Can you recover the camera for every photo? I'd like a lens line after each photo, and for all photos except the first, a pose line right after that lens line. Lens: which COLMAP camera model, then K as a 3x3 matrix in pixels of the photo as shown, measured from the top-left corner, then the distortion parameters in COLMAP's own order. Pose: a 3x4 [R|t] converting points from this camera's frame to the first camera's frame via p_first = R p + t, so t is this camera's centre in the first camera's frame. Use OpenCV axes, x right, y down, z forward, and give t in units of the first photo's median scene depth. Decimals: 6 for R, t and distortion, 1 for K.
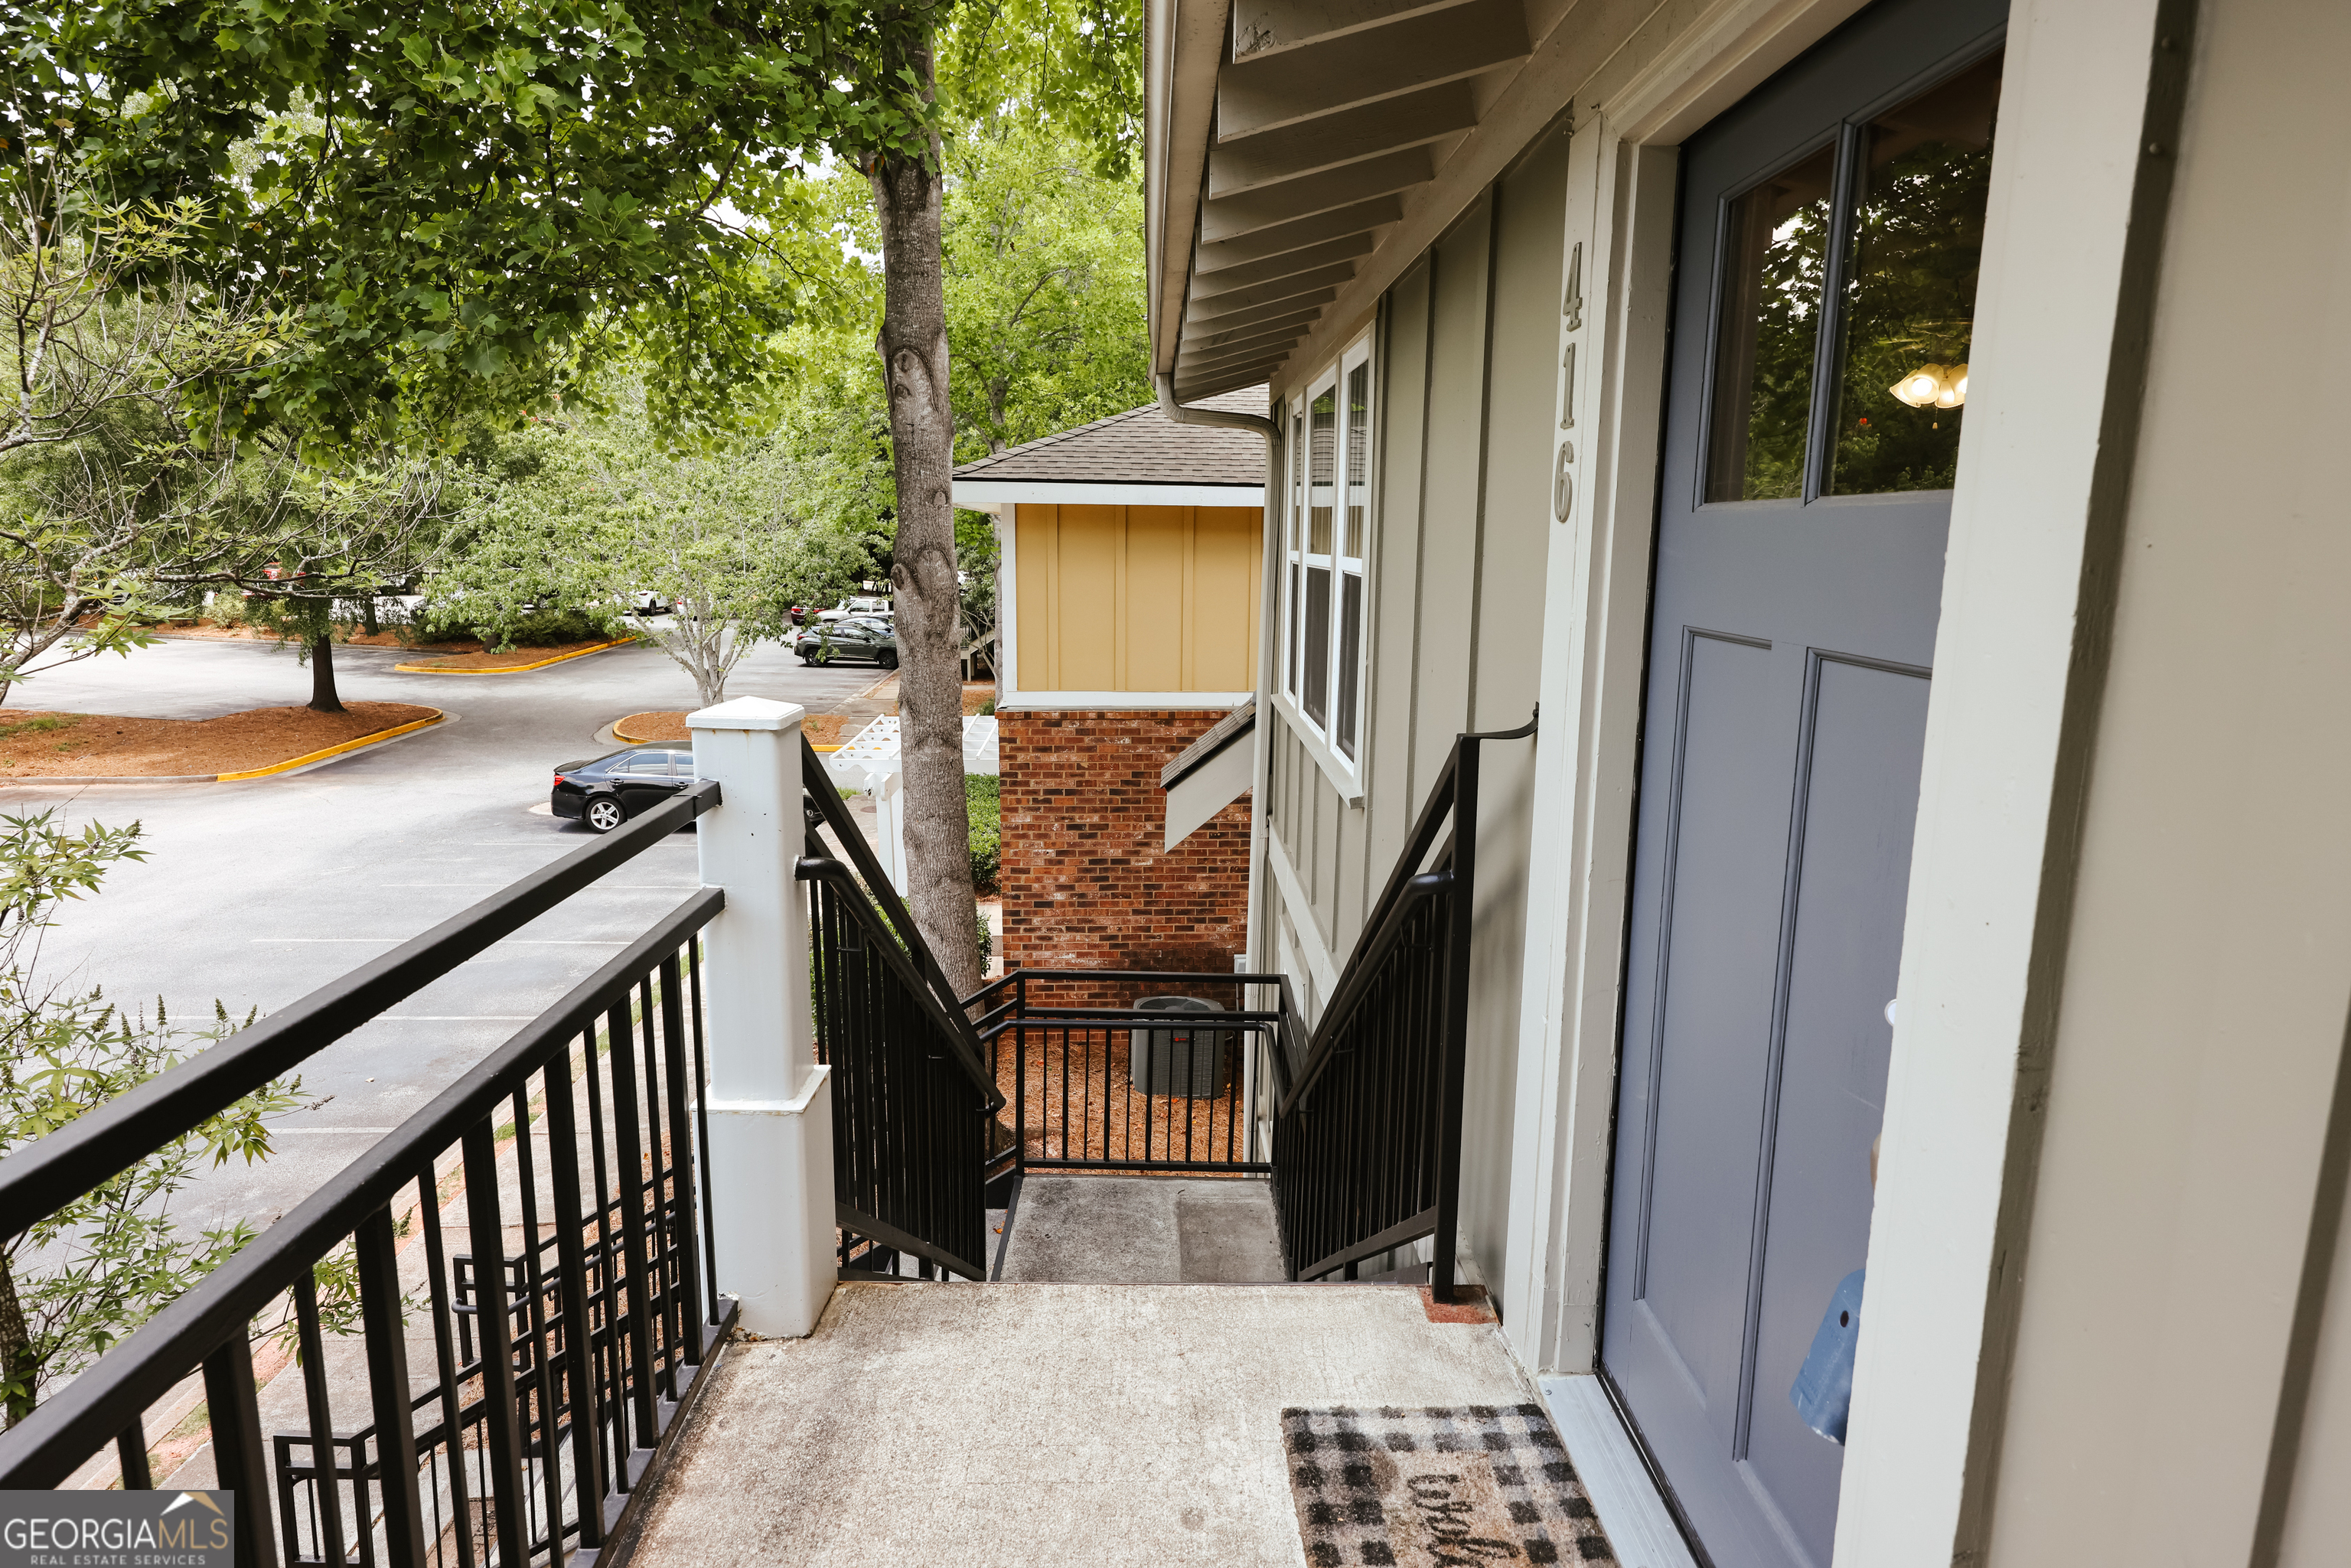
lens RADIAL K [[1300.8, 0, 1175.5], [0, 1300.8, 784.0], [0, 0, 1]] dist [0.005693, 0.001327]
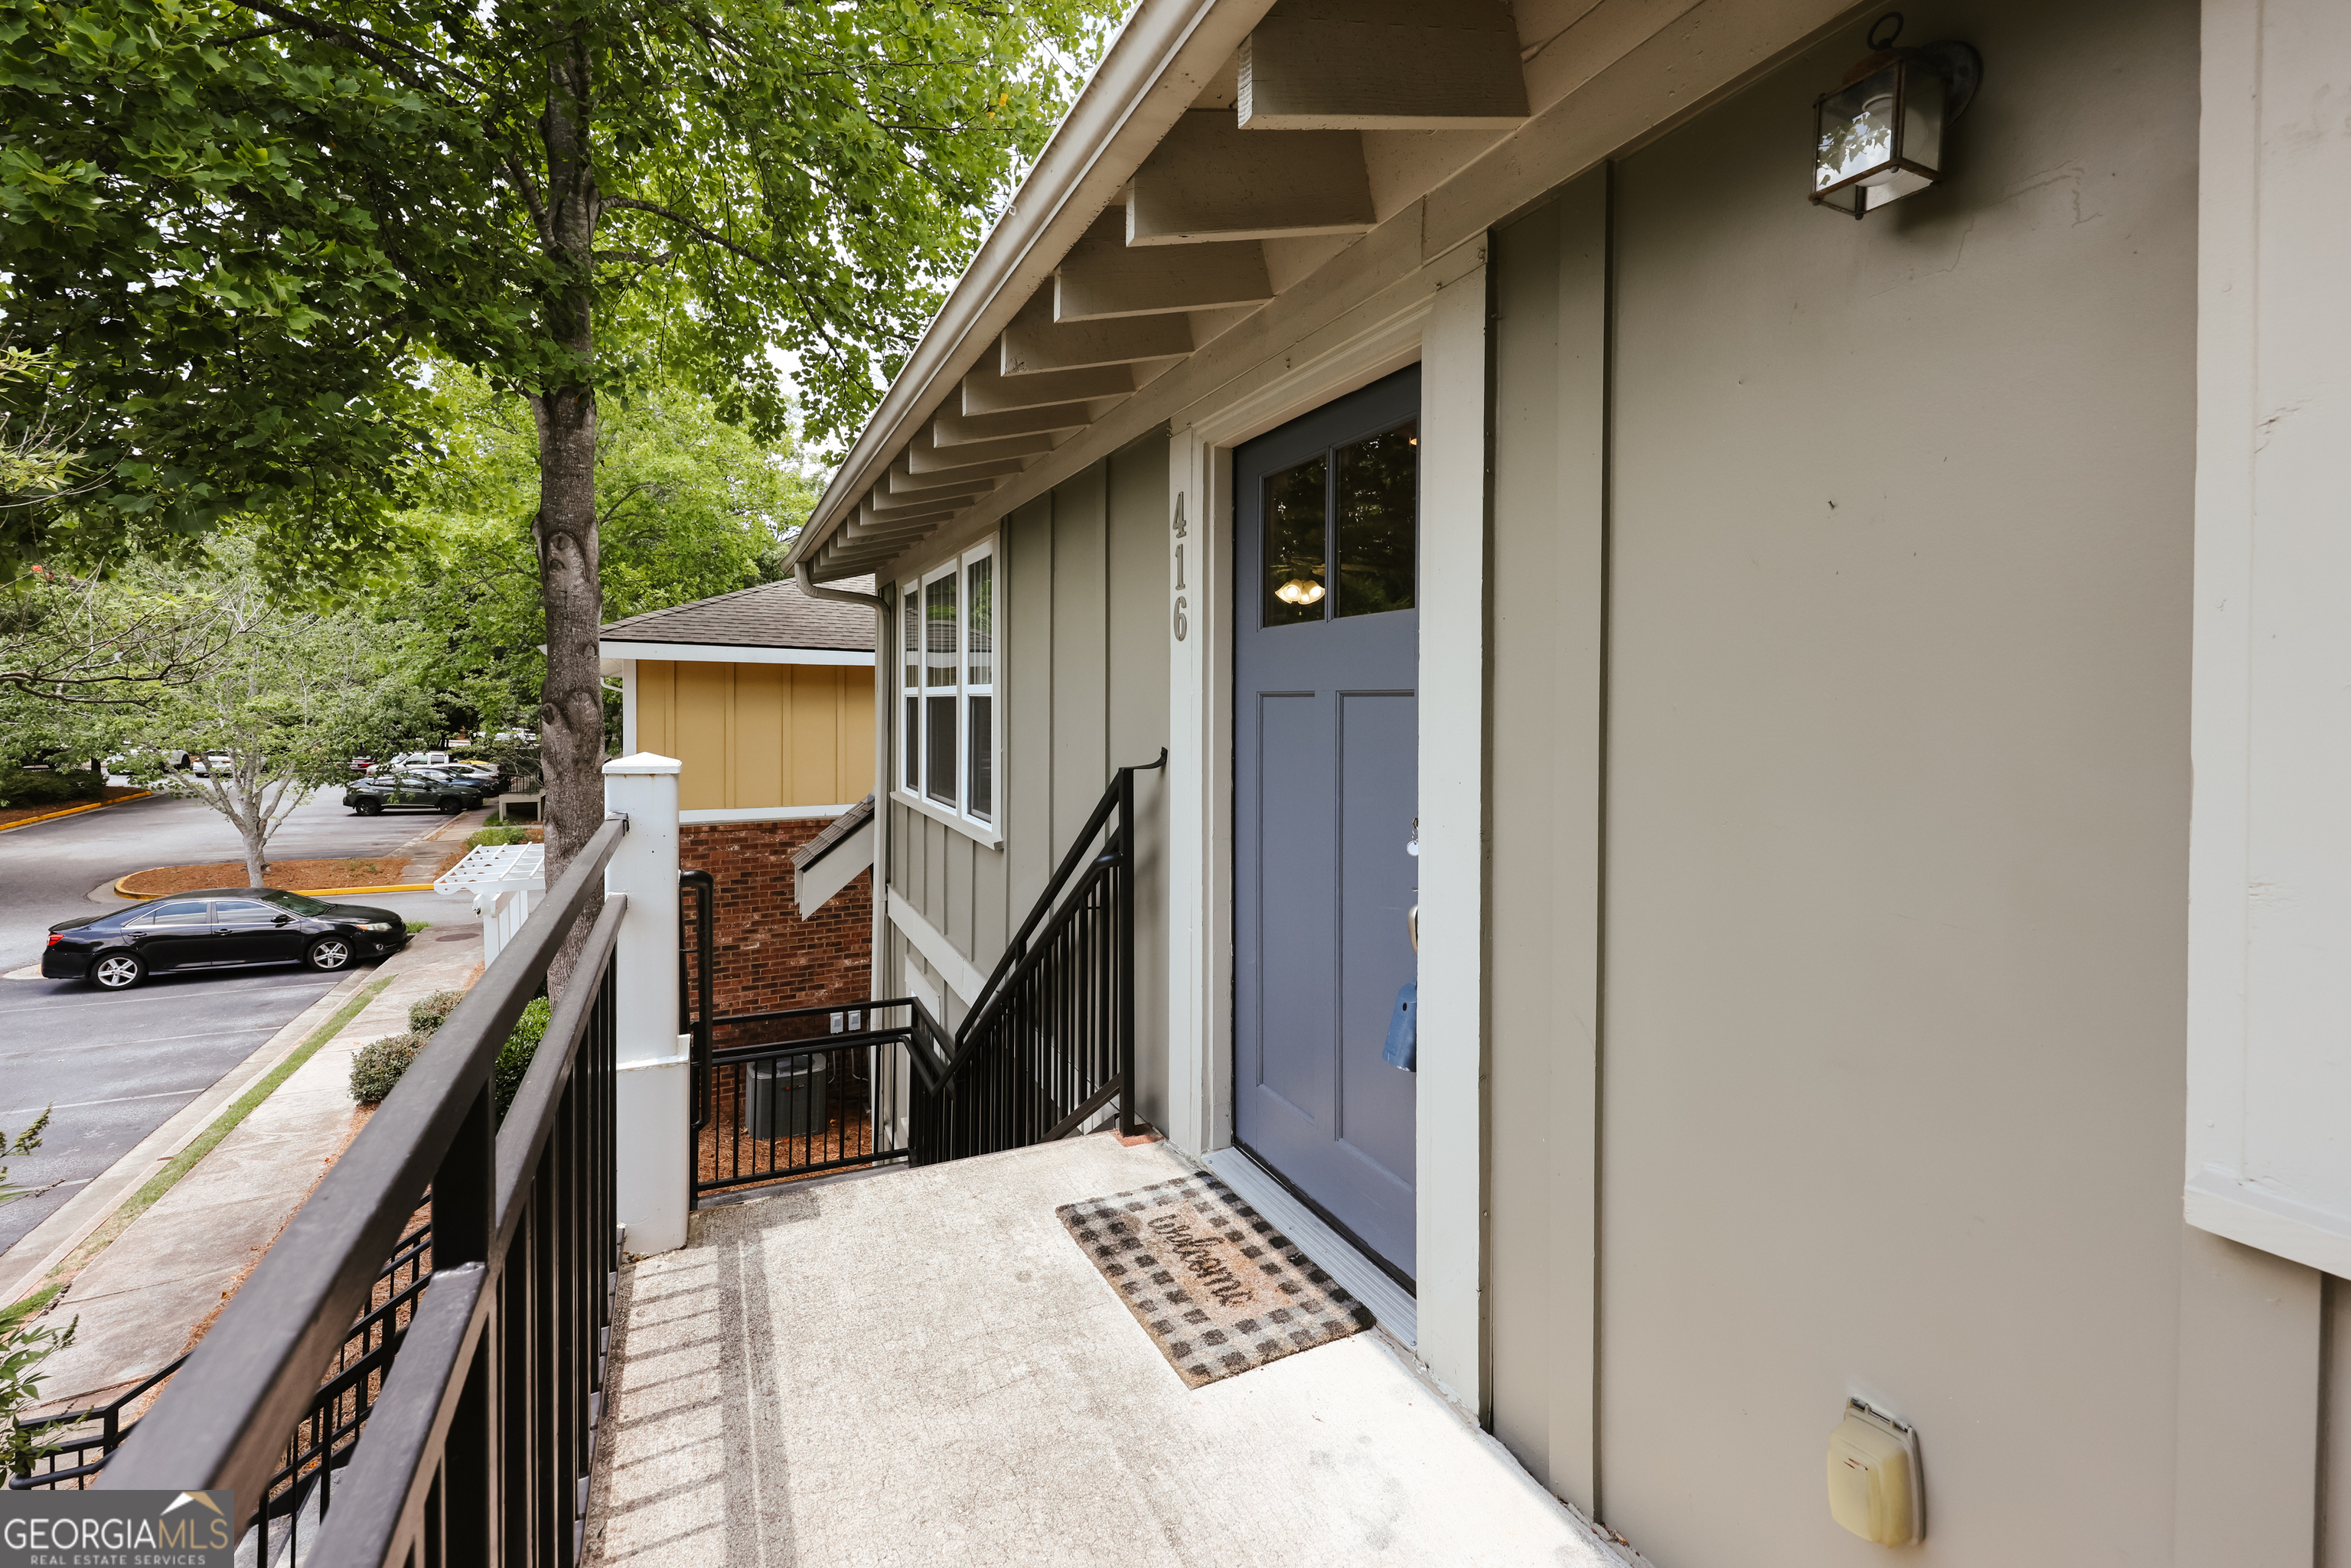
lens RADIAL K [[971.9, 0, 1176.3], [0, 971.9, 722.2], [0, 0, 1]] dist [0.014258, -0.000053]
pose [[0.905470, -0.010467, 0.424280, -0.085712], [0.080314, 0.985859, -0.147080, 0.032731], [-0.416741, 0.167252, 0.893506, -0.053104]]
